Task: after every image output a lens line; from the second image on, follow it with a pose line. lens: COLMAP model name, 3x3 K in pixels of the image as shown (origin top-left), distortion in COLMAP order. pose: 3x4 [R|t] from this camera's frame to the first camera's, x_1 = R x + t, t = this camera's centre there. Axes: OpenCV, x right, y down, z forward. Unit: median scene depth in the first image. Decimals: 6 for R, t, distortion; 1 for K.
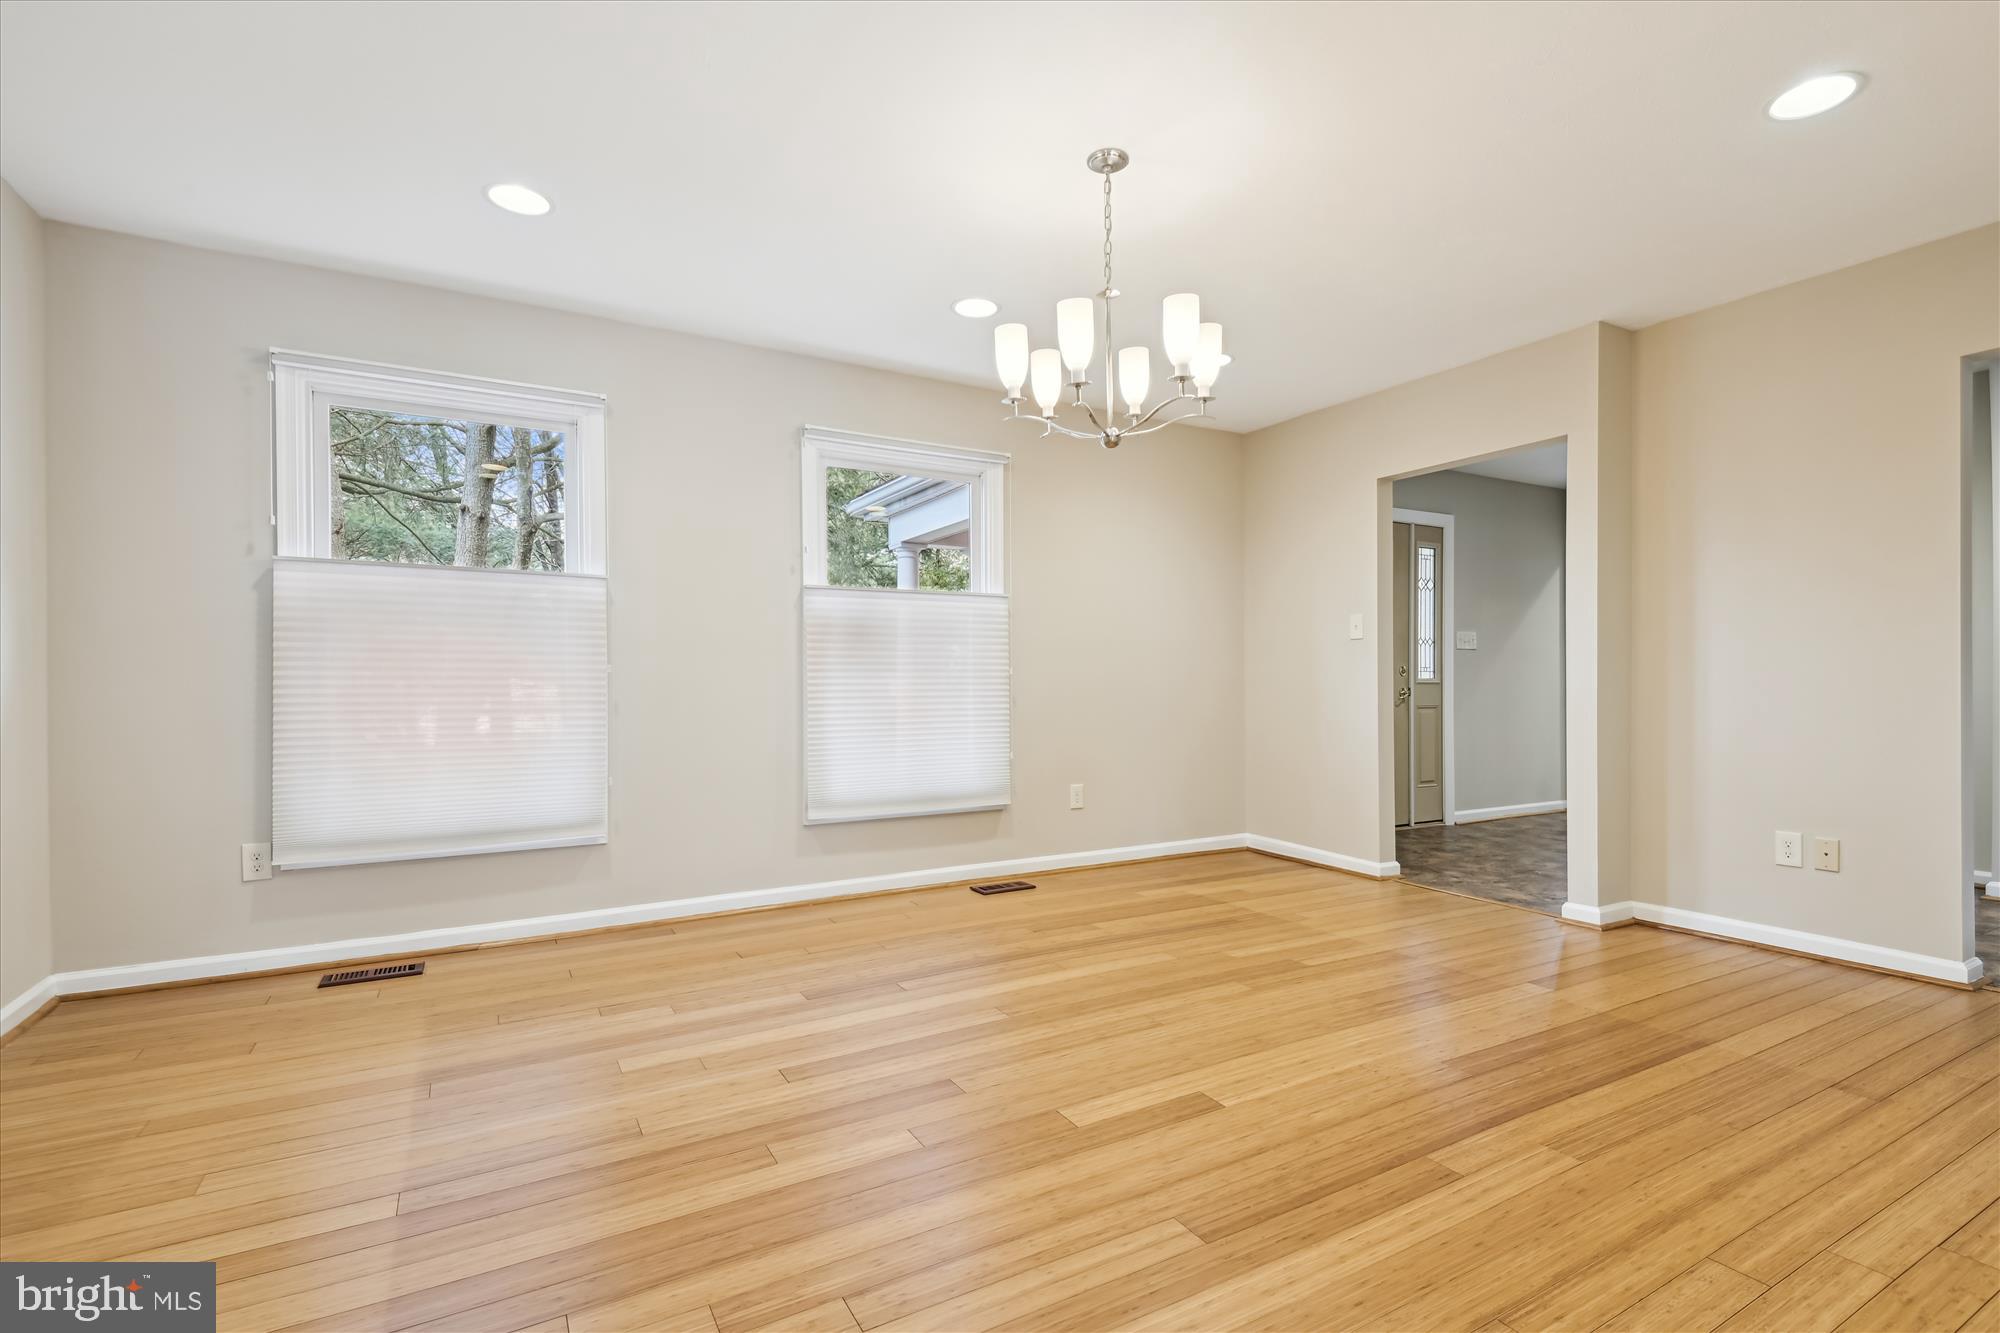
lens RADIAL K [[913.7, 0, 987.8], [0, 913.7, 671.2], [0, 0, 1]] dist [0.013720, -0.009141]
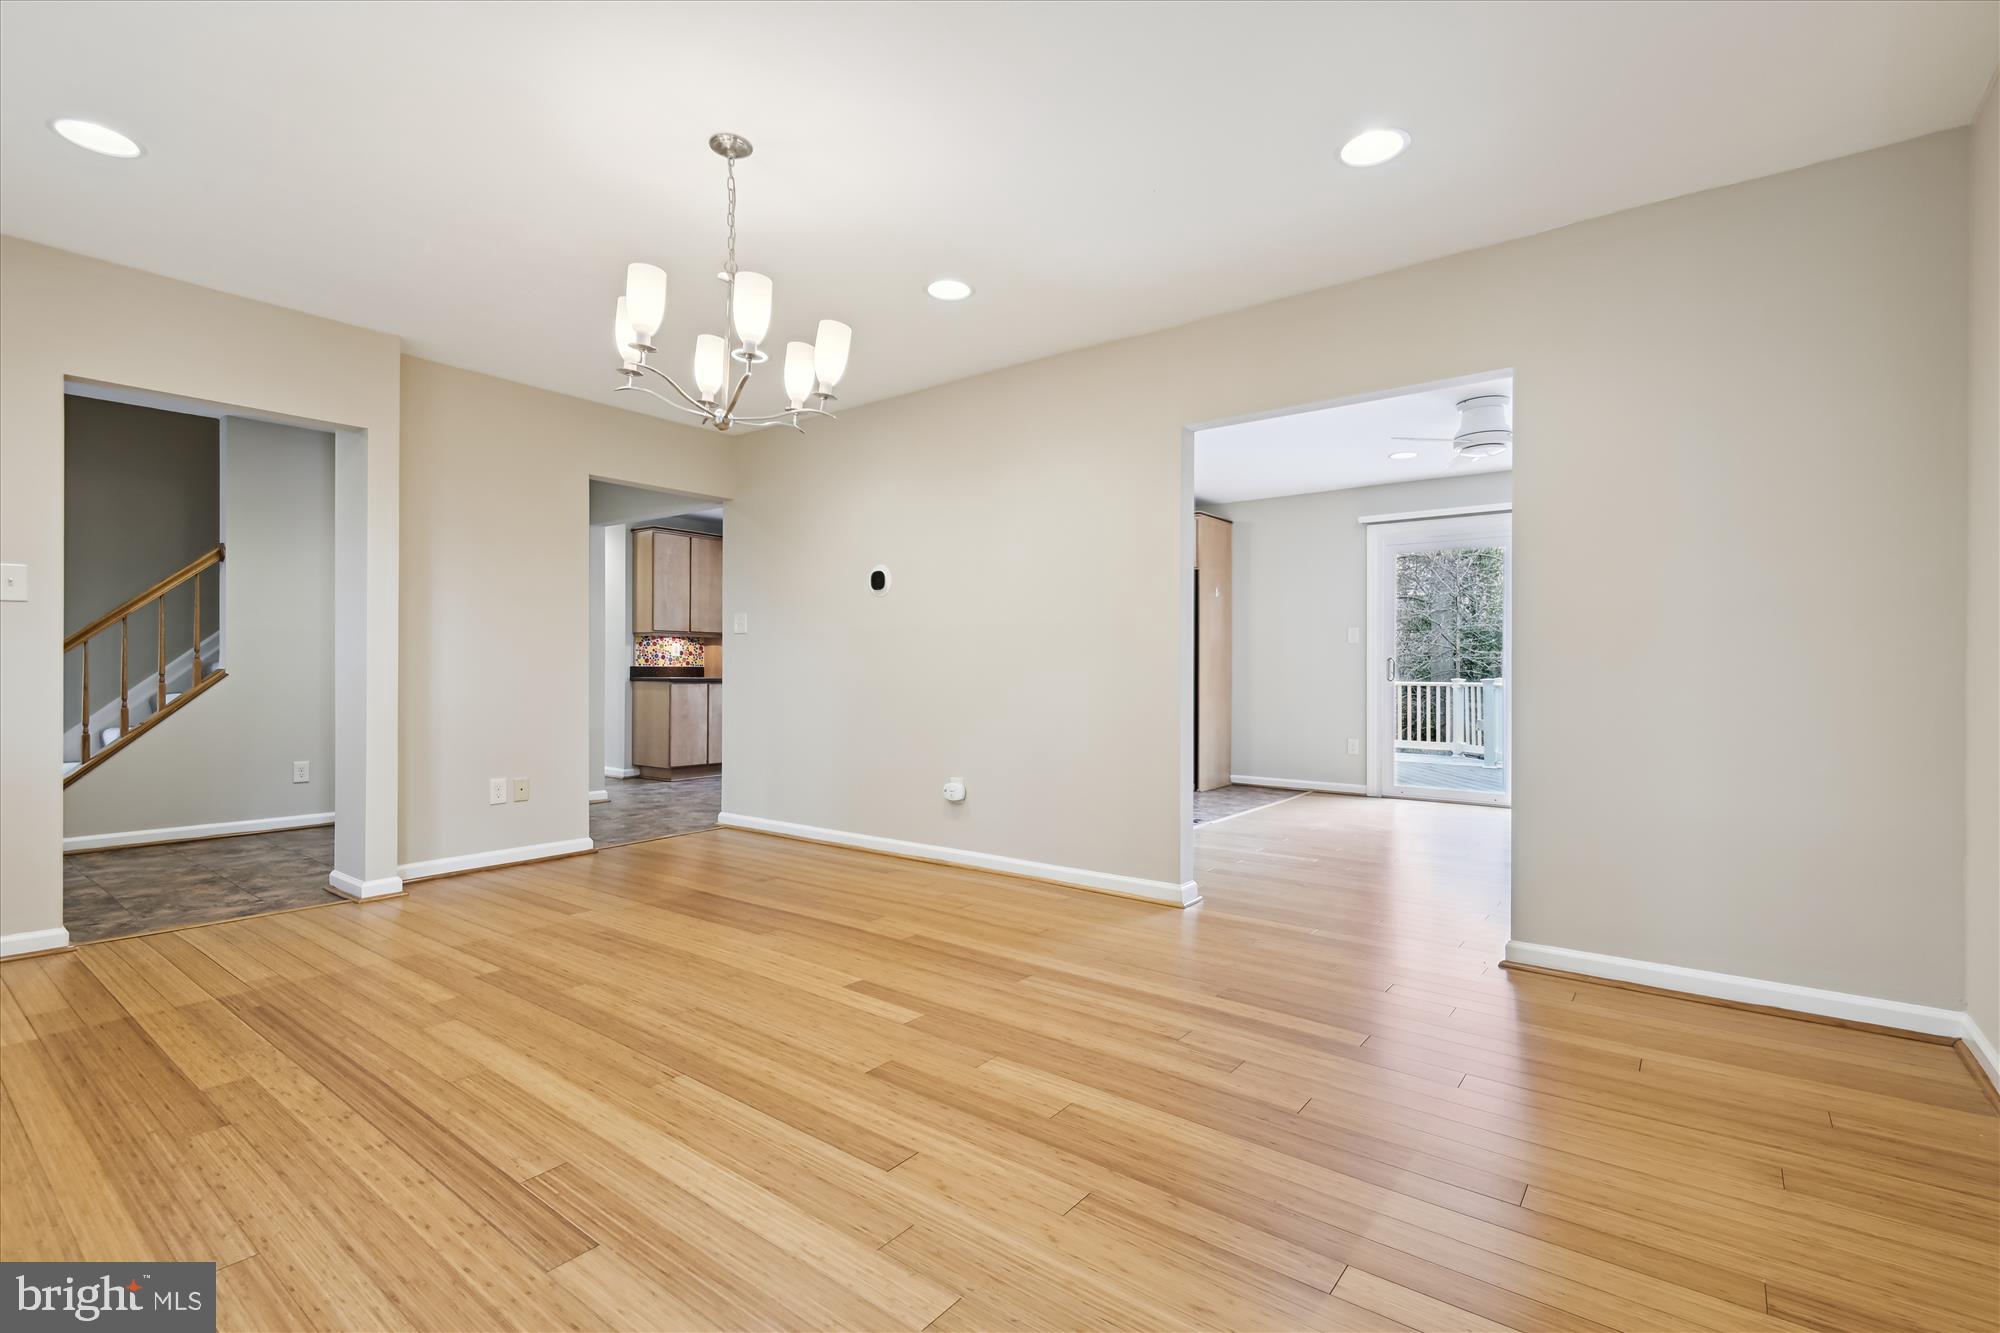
lens RADIAL K [[913.7, 0, 1002.9], [0, 913.7, 666.7], [0, 0, 1]] dist [0.013720, -0.009141]
pose [[-0.386799, 0.002279, 0.922161, -0.958230], [-0.011797, 0.999903, -0.007419, 0.013478], [-0.922089, -0.013749, -0.386735, 1.188031]]
